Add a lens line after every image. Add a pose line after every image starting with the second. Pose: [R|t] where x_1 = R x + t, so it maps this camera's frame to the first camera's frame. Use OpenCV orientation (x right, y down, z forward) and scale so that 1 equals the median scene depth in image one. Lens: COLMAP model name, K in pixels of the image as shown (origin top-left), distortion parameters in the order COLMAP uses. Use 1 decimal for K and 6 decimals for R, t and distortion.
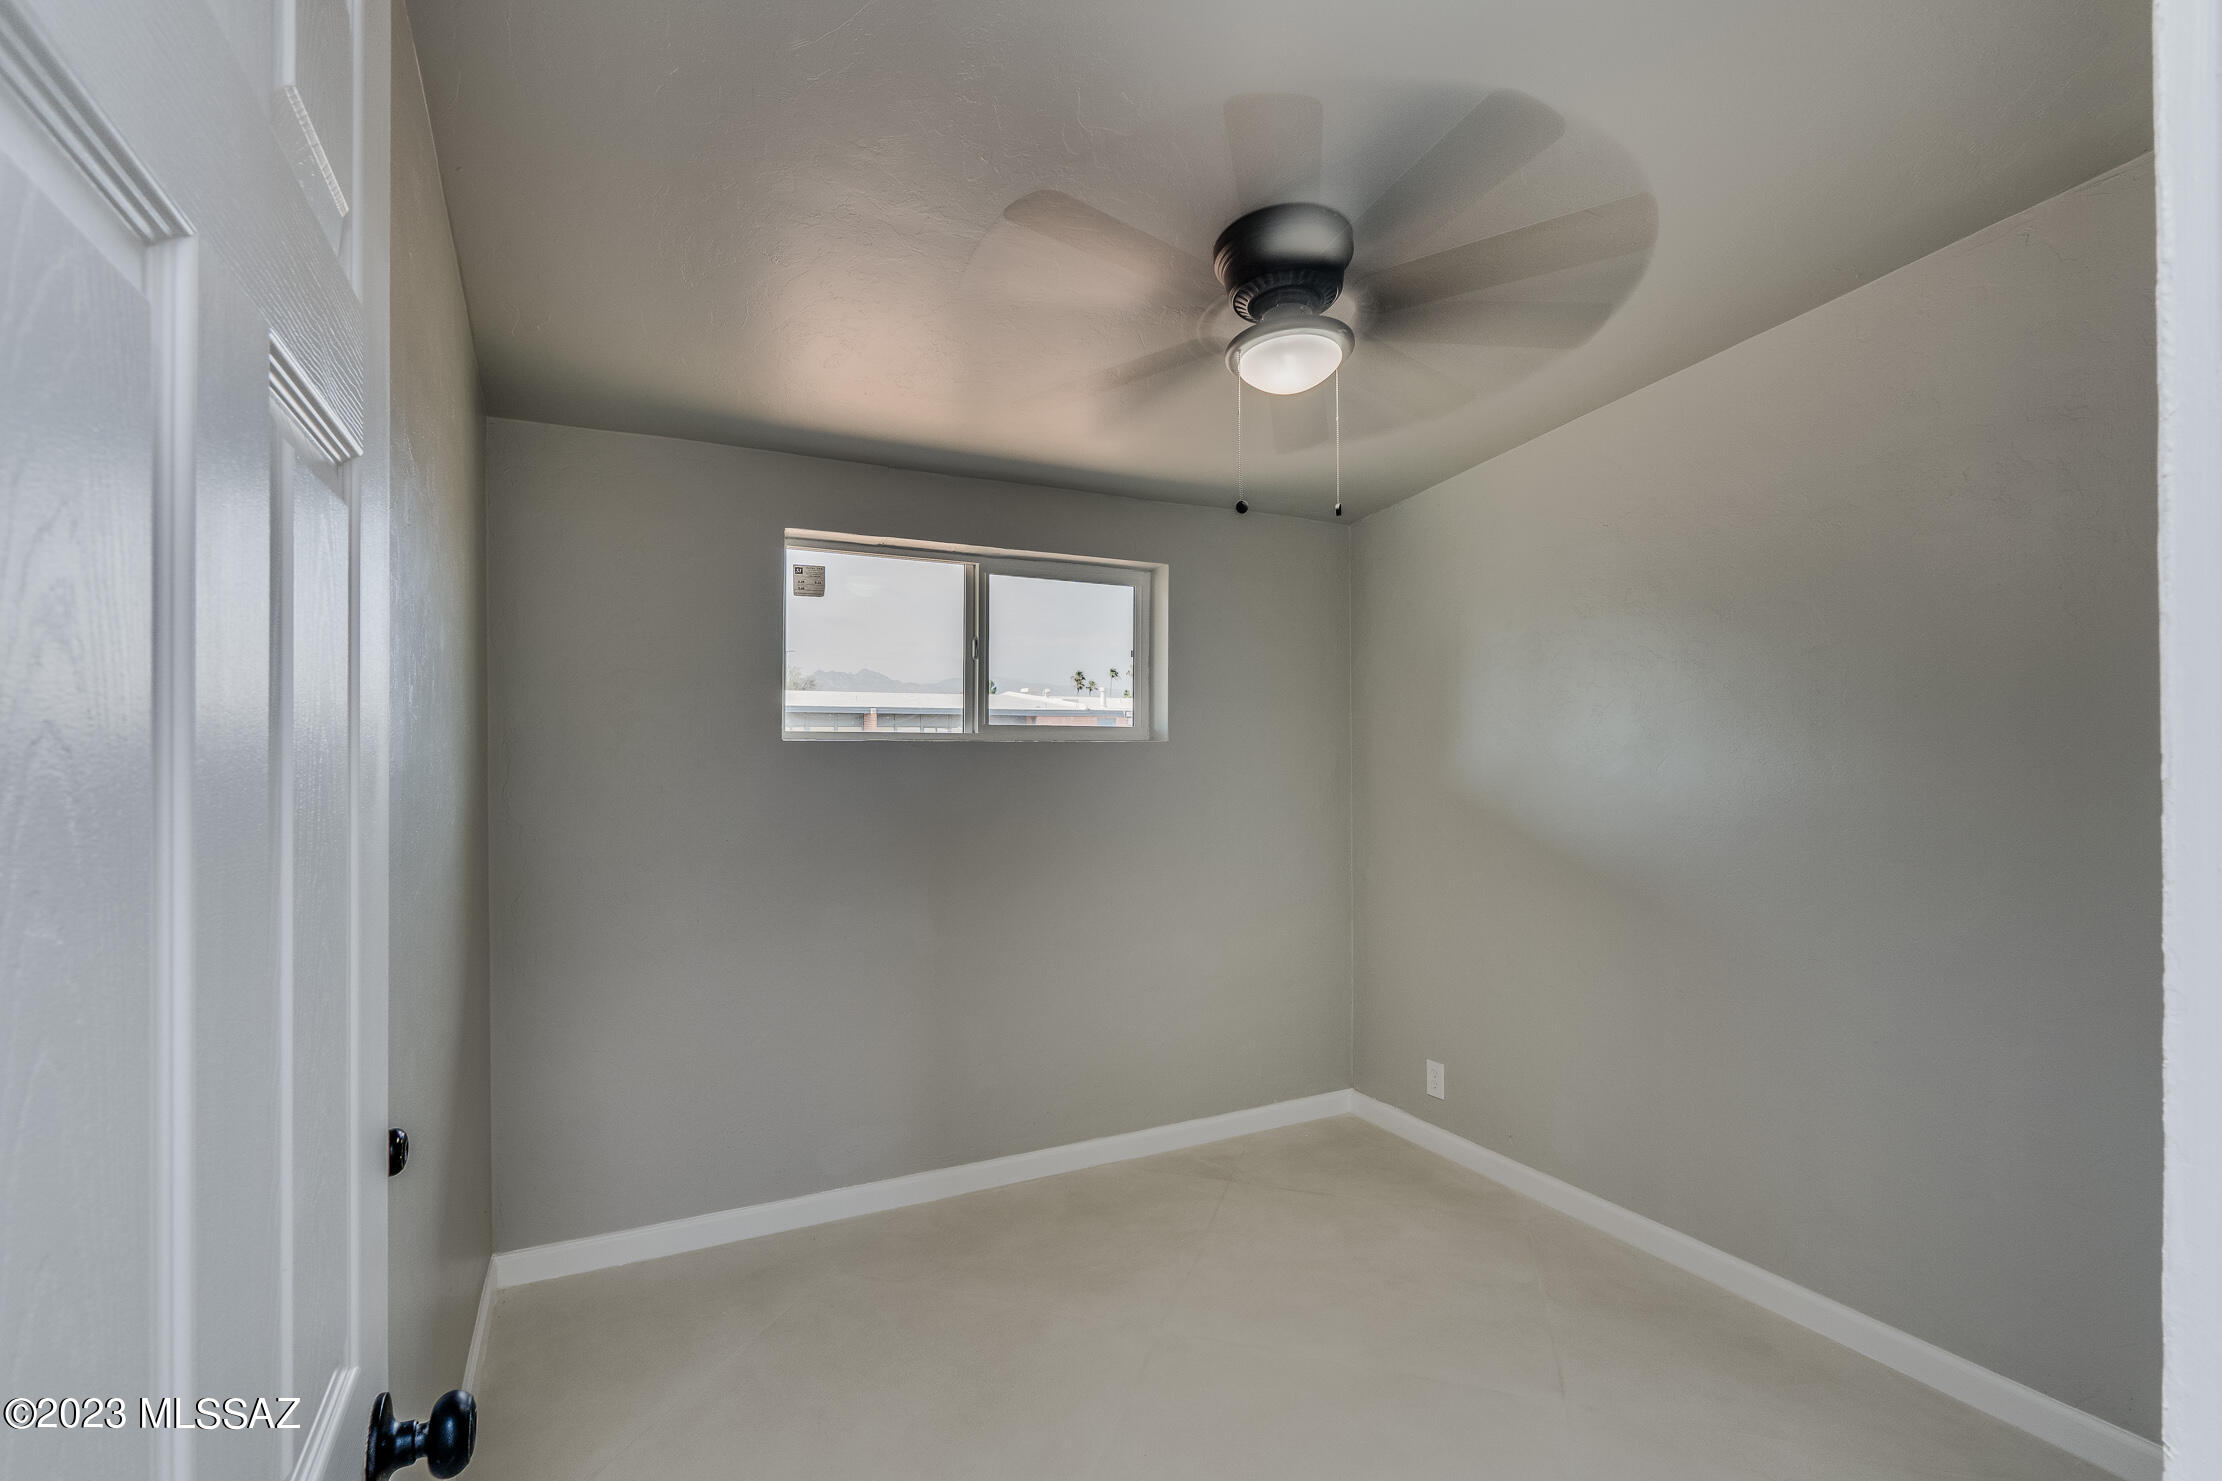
lens RADIAL K [[1030.4, 0, 1104.7], [0, 1030.4, 744.6], [0, 0, 1]] dist [-0.004234, -0.000419]
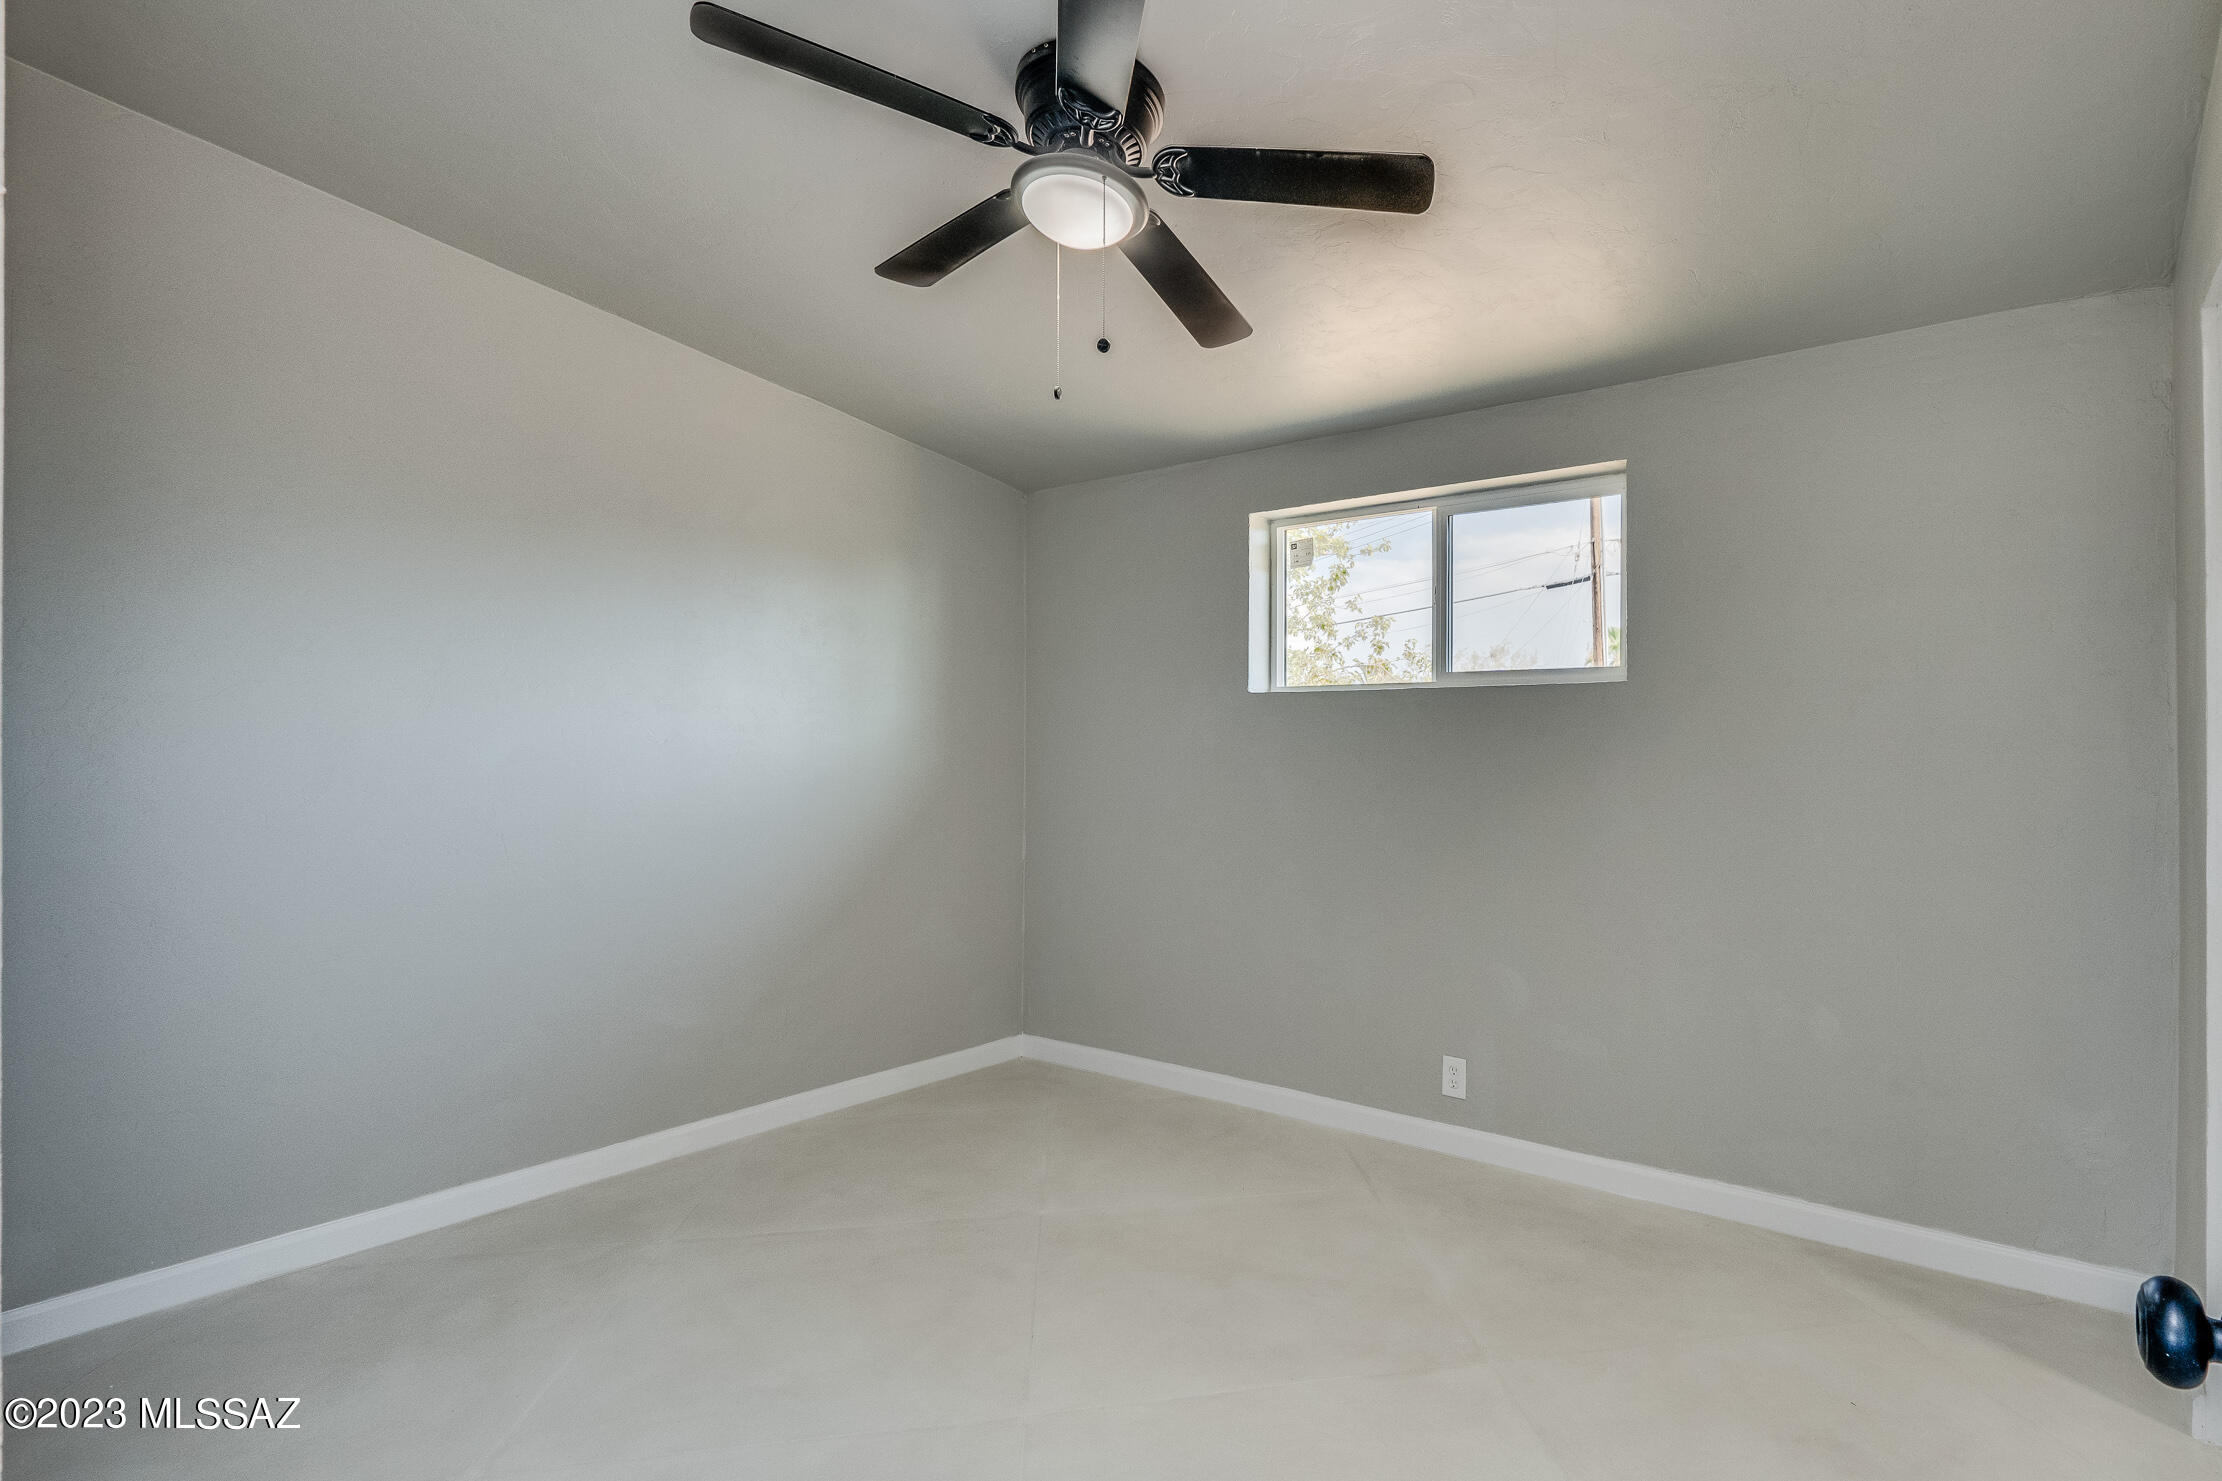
lens RADIAL K [[1074.6, 0, 1270.6], [0, 1074.6, 743.5], [0, 0, 1]] dist [0.000503, 0.000307]
pose [[0.465774, 0.001340, -0.884903, 0.700801], [0.002473, 0.999993, 0.002816, 0.044572], [0.884900, -0.003500, 0.465768, 0.387359]]
